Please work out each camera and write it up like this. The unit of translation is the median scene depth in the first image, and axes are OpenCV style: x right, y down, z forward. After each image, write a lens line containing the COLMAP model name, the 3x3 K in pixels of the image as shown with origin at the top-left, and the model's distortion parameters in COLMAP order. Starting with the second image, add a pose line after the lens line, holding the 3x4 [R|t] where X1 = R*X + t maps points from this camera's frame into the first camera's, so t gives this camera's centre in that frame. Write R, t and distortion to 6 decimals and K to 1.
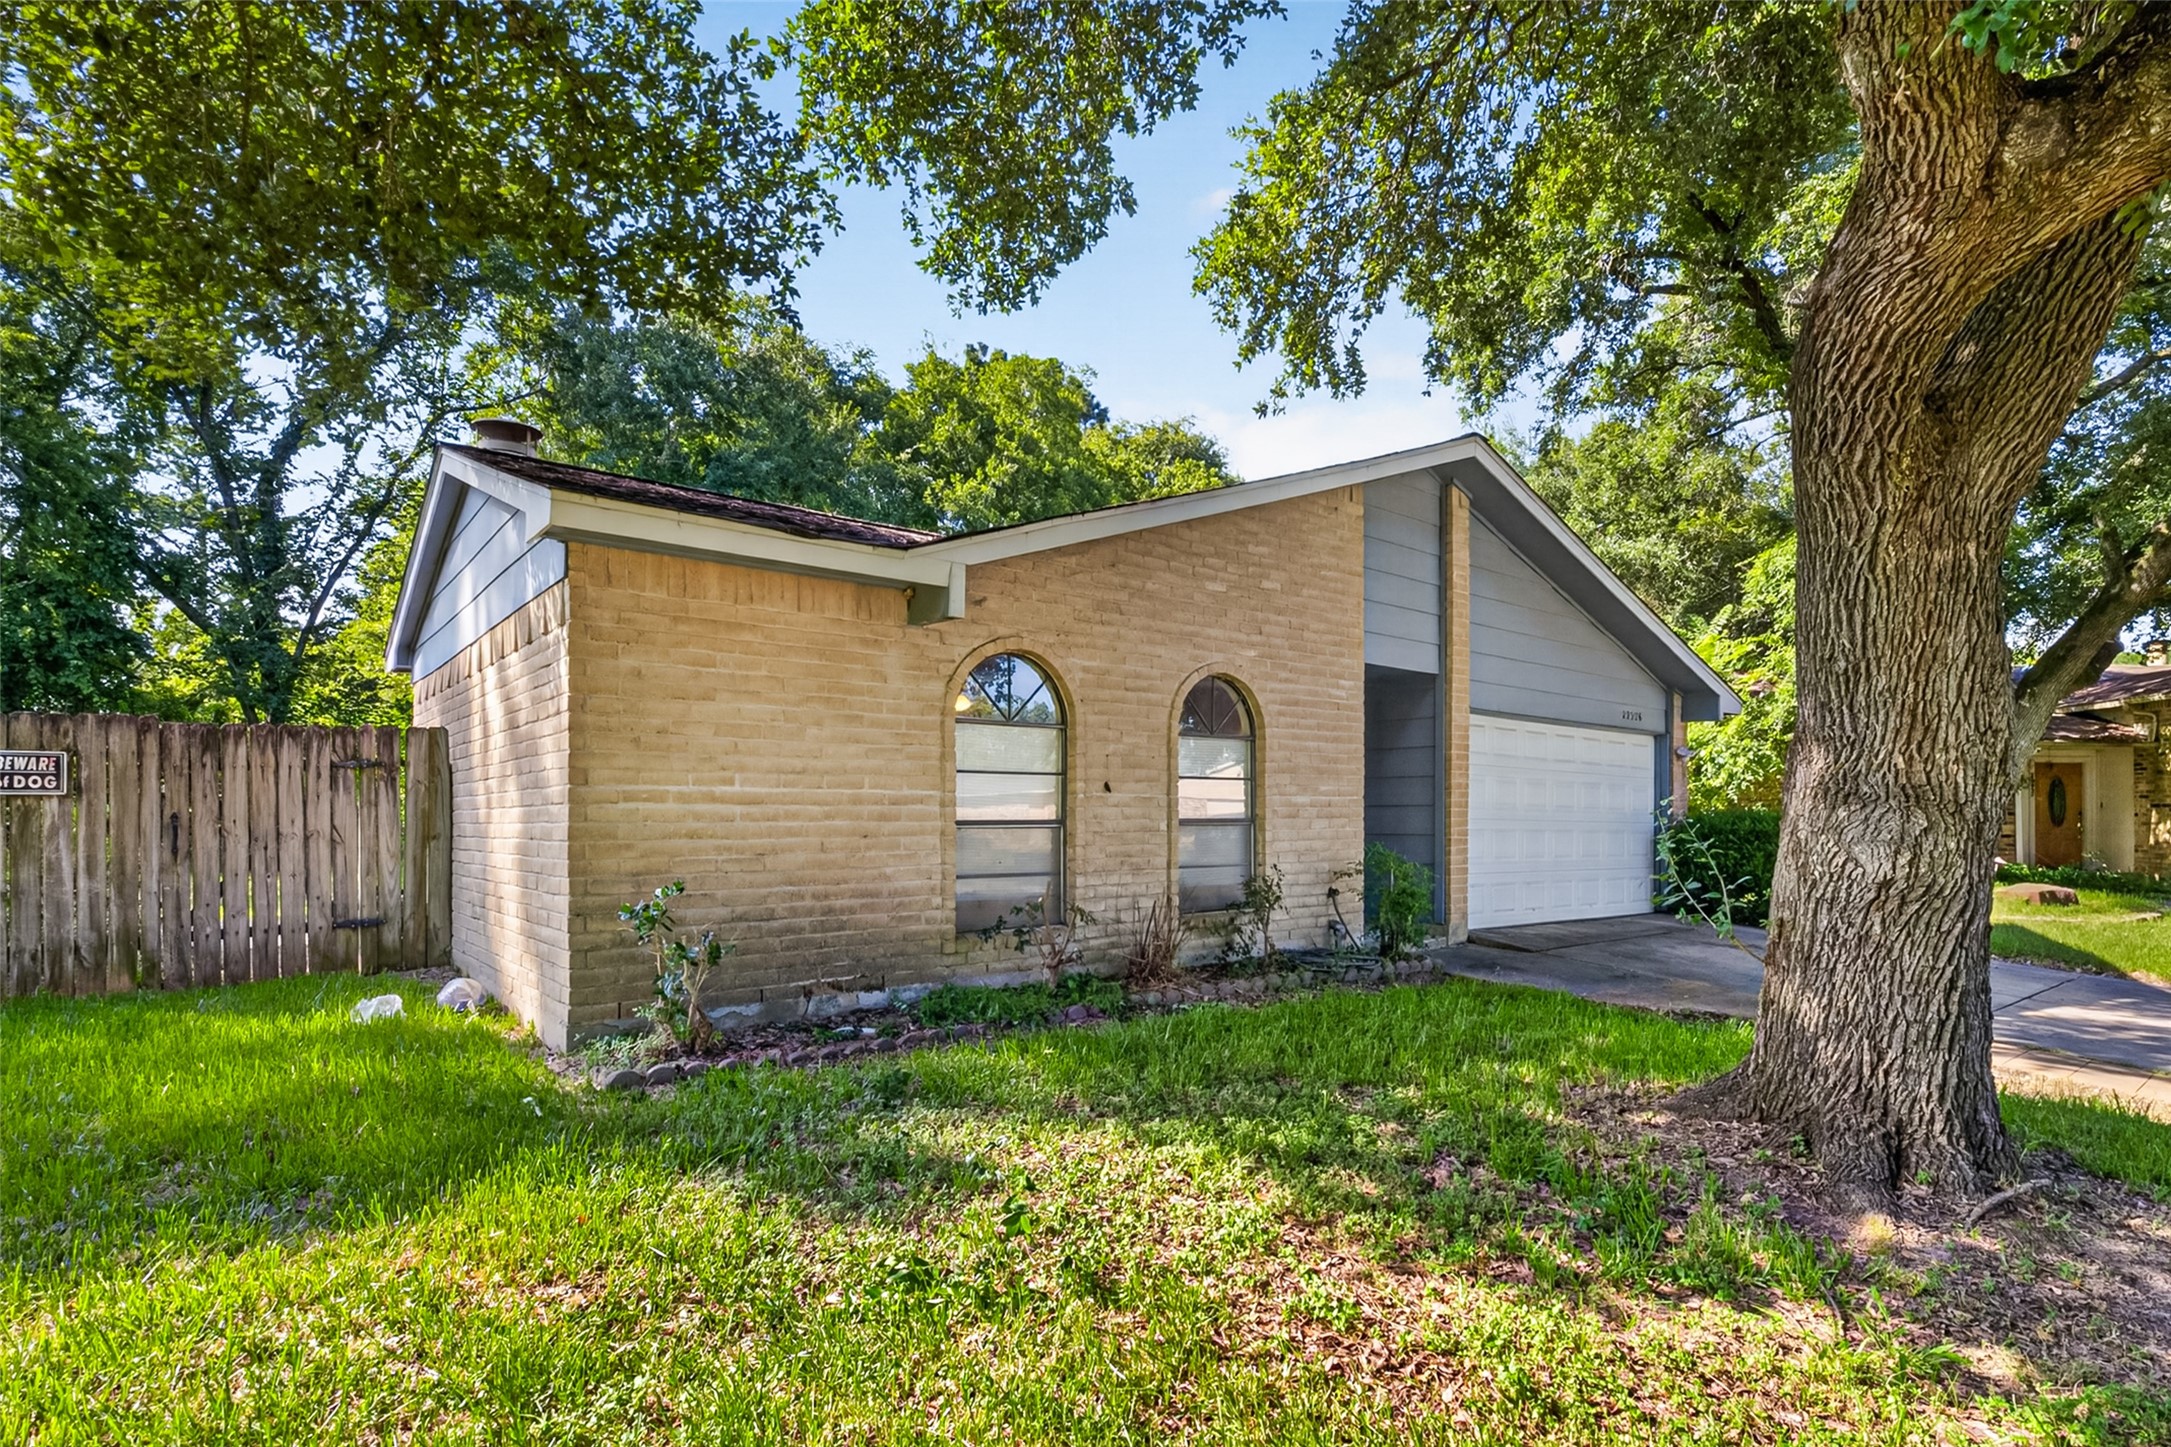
lens RADIAL K [[1043.3, 0, 1168.1], [0, 1043.3, 801.4], [0, 0, 1]] dist [-0.045838, 0.000962]
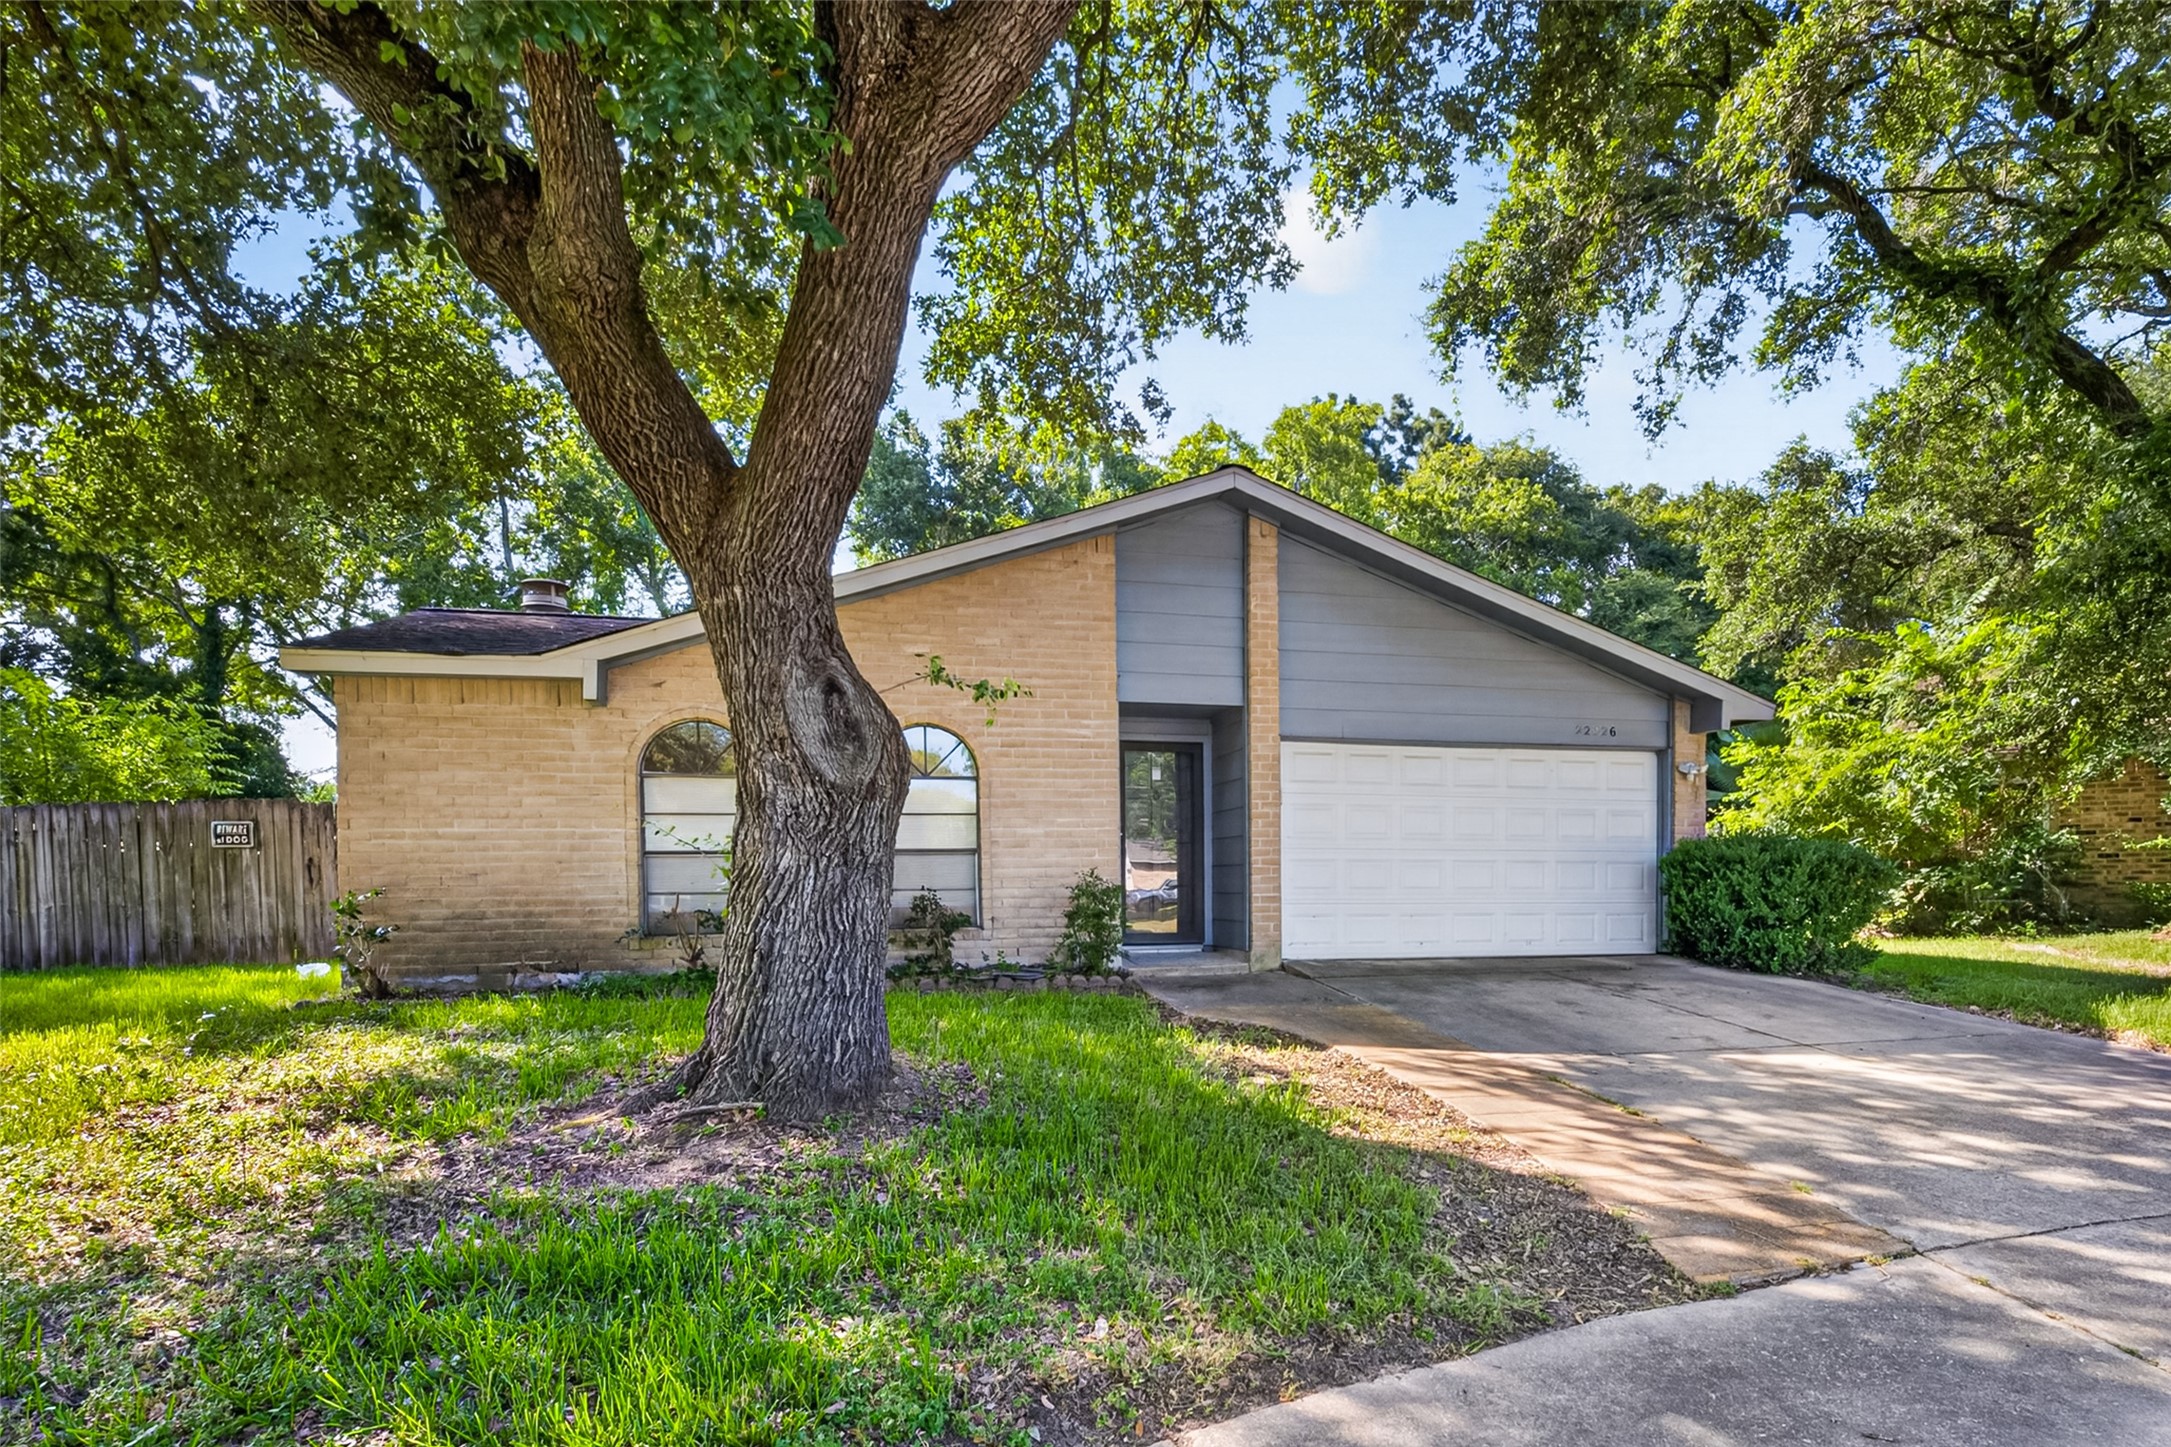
lens RADIAL K [[1040.7, 0, 1080.3], [0, 1040.7, 886.5], [0, 0, 1]] dist [-0.002093, -0.000230]
pose [[0.914676, -0.008613, -0.404096, 0.908097], [0.019846, 0.999524, 0.023616, 0.046994], [0.403700, -0.029621, 0.914412, 0.000861]]
